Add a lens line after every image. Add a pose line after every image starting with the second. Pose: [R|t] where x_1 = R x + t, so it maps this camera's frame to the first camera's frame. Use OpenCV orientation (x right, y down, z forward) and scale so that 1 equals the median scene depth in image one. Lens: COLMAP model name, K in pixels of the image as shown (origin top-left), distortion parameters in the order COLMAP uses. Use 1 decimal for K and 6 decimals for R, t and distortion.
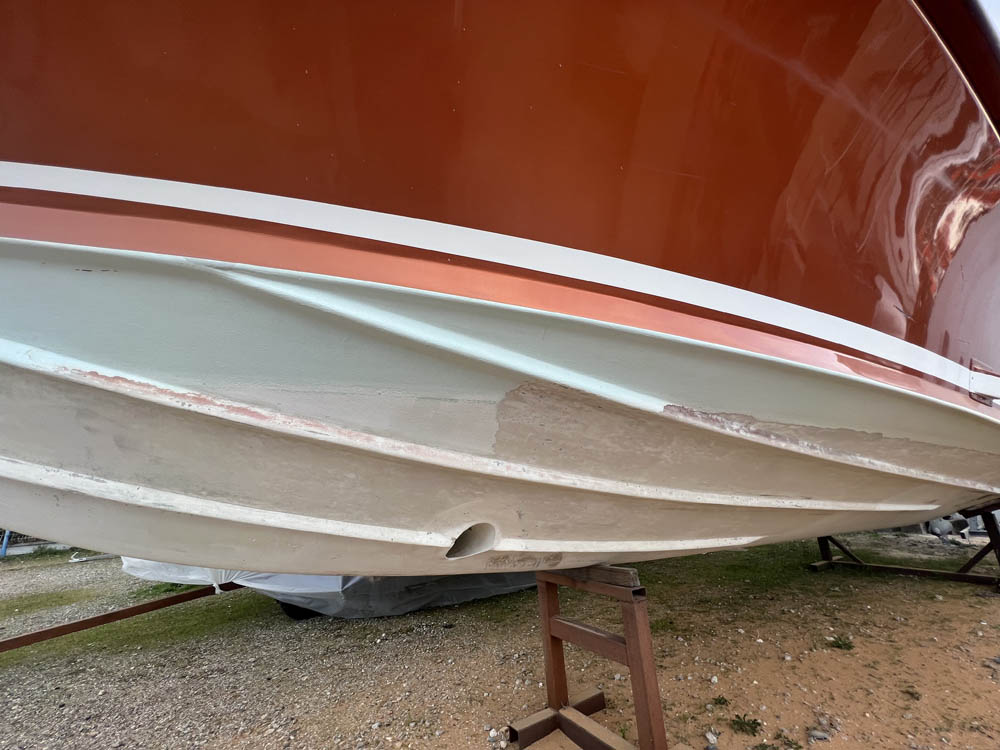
lens RADIAL K [[398.9, 0, 500.0], [0, 398.9, 375.0], [0, 0, 1]] dist [-0.002474, -0.000155]
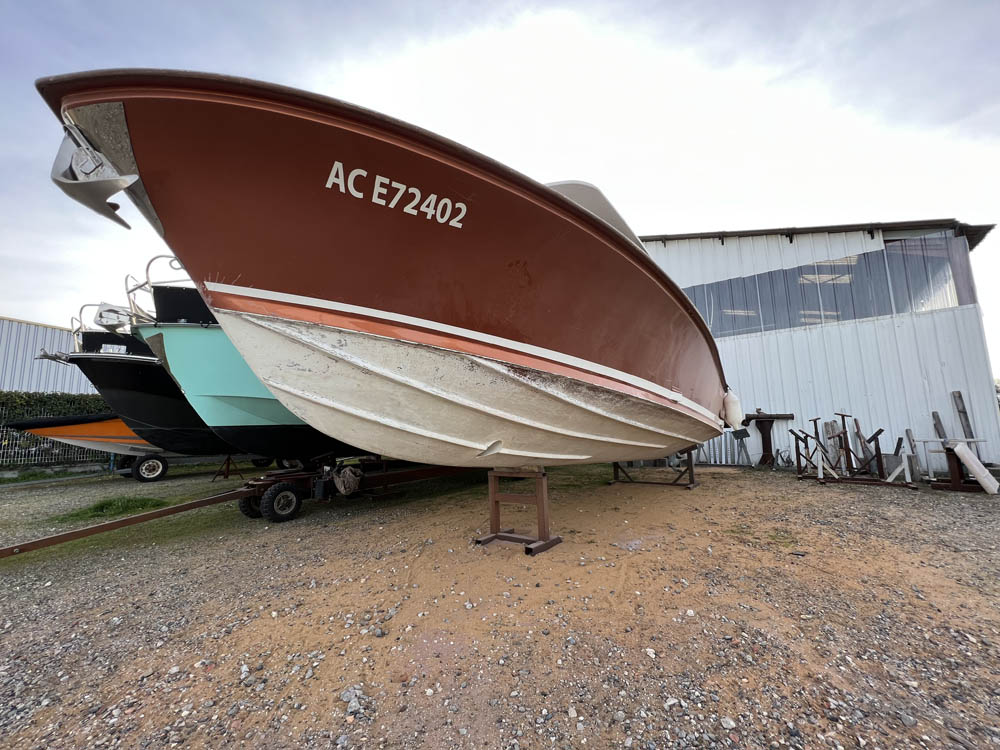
lens RADIAL K [[398.9, 0, 500.0], [0, 398.9, 375.0], [0, 0, 1]] dist [-0.002474, -0.000155]
pose [[0.934164, 0.079934, 0.347776, -1.079117], [-0.120265, 0.988095, 0.095939, -0.306472], [-0.335967, -0.131448, 0.932656, -1.436228]]
